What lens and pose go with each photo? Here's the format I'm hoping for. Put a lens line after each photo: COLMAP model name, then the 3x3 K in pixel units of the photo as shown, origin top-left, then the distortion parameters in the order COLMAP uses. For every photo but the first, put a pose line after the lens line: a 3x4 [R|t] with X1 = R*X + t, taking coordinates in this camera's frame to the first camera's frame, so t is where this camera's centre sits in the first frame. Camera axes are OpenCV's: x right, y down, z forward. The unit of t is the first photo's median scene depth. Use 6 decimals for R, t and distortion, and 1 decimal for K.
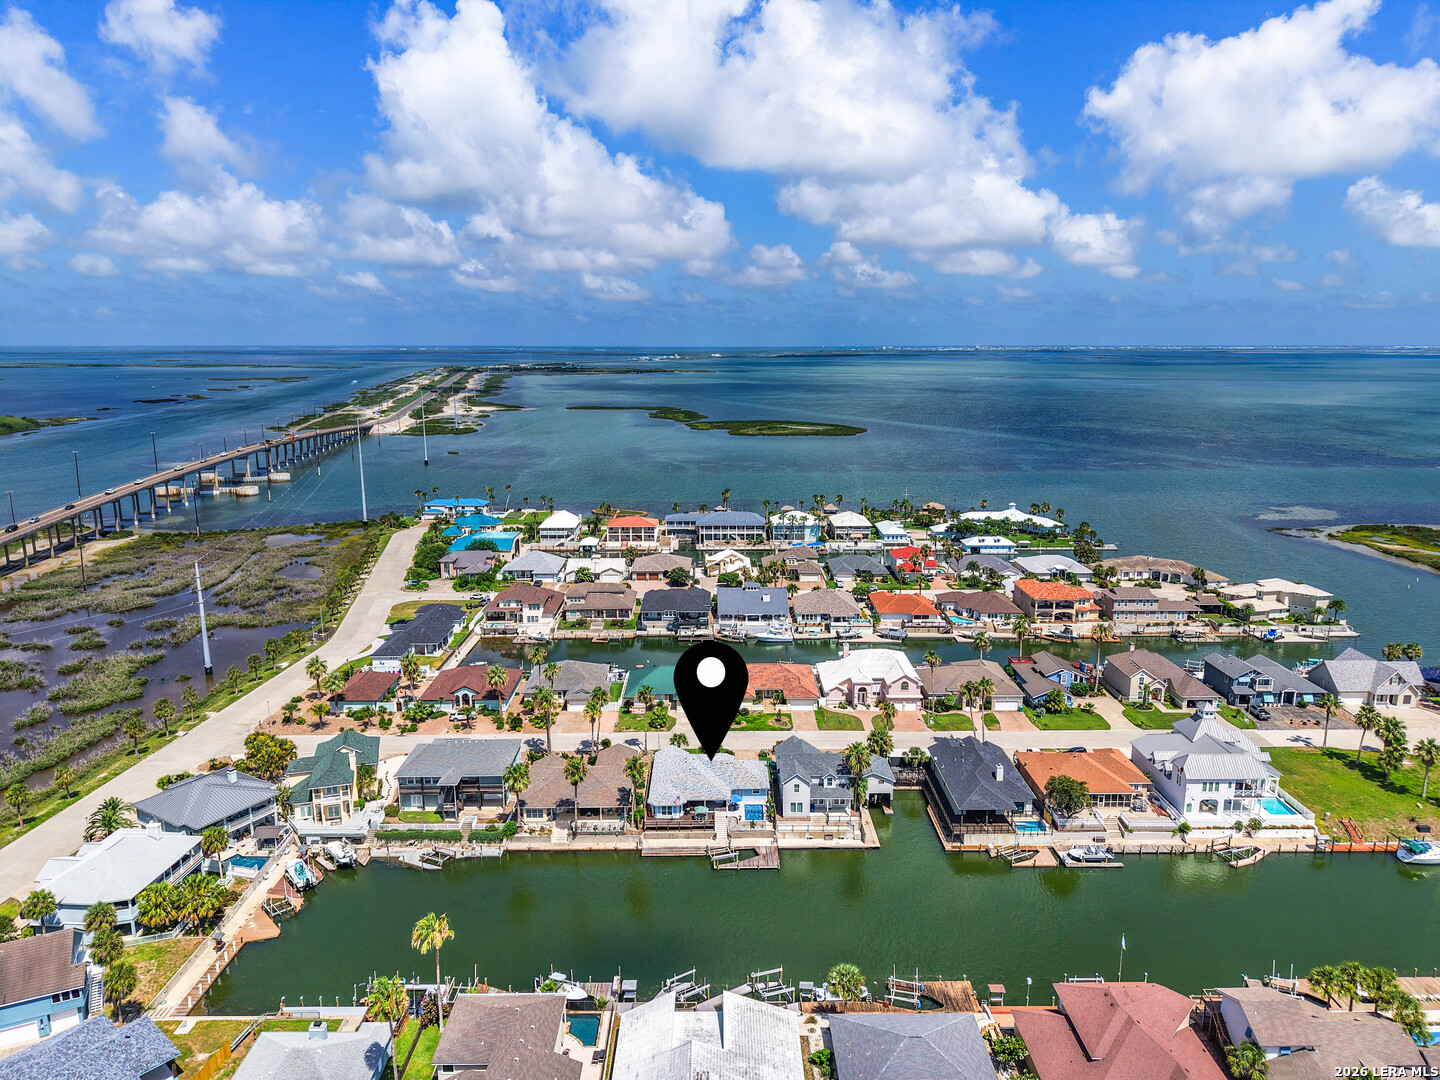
lens RADIAL K [[968.7, 0, 722.2], [0, 968.7, 534.5], [0, 0, 1]] dist [0.045397, -0.046862]
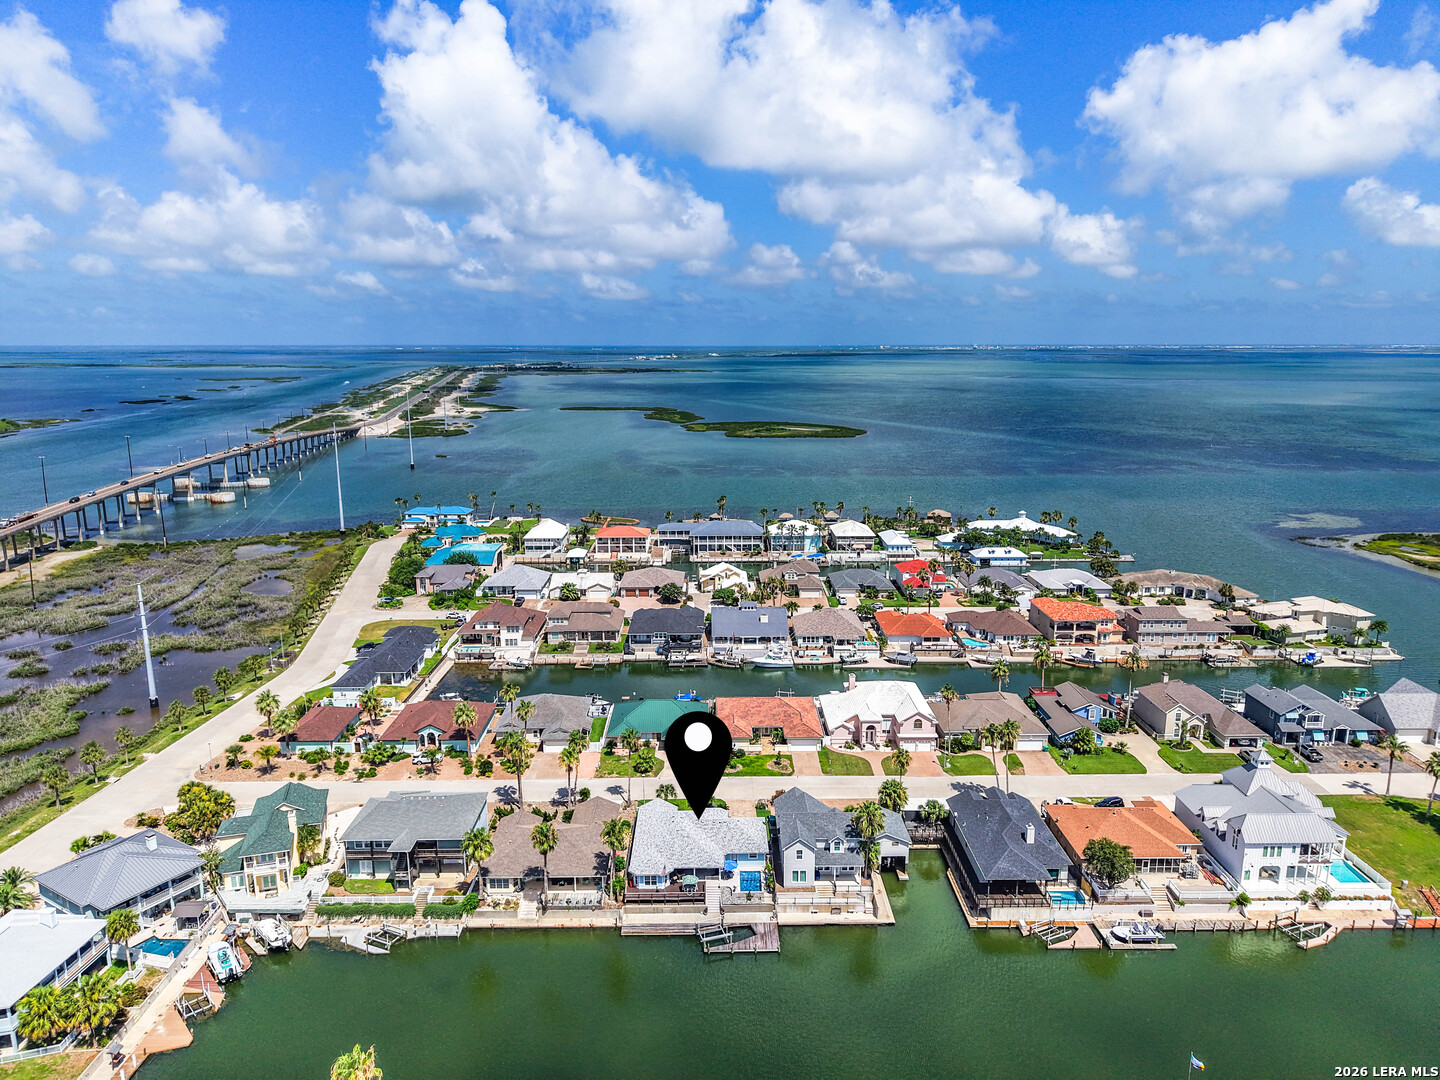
lens RADIAL K [[968.4, 0, 721.6], [0, 968.4, 532.0], [0, 0, 1]] dist [0.033662, -0.028208]
pose [[0.999998, -0.000801, 0.001843, 0.004042], [0.000803, 0.999999, -0.001434, -0.020805], [-0.001841, 0.001436, 0.999997, 0.096098]]
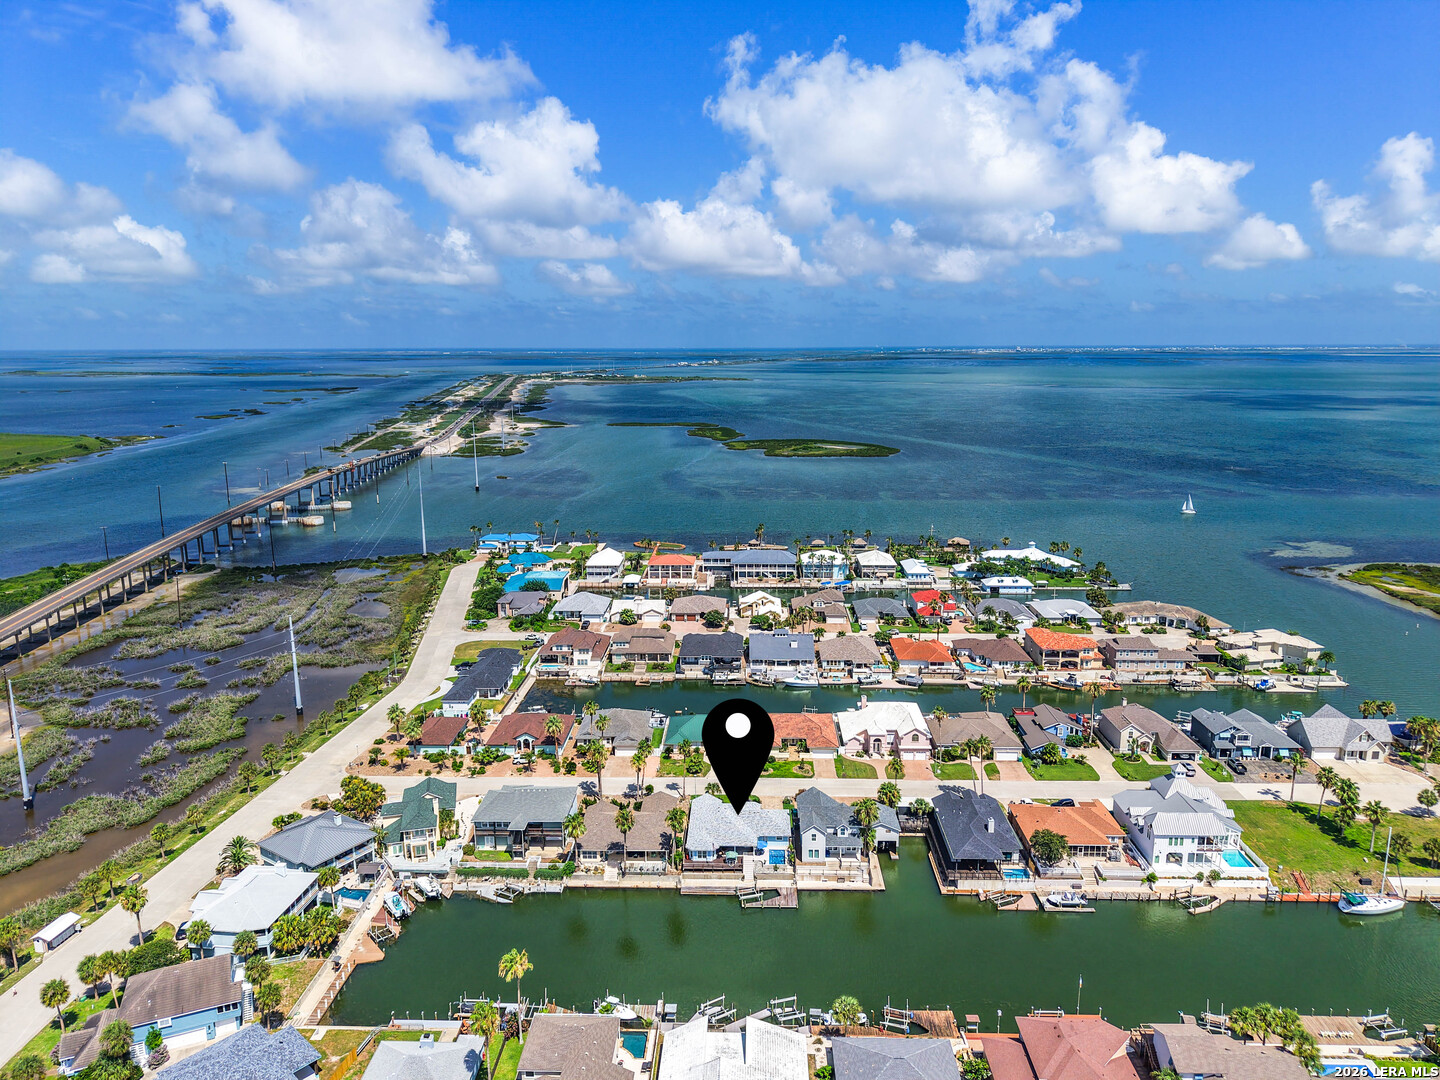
lens RADIAL K [[971.2, 0, 722.8], [0, 971.2, 537.3], [0, 0, 1]] dist [0.049141, -0.055658]
pose [[0.999245, 0.004328, -0.038599, 0.008698], [-0.004157, 0.999981, 0.004509, -0.077814], [0.038617, -0.004345, 0.999245, -0.128342]]
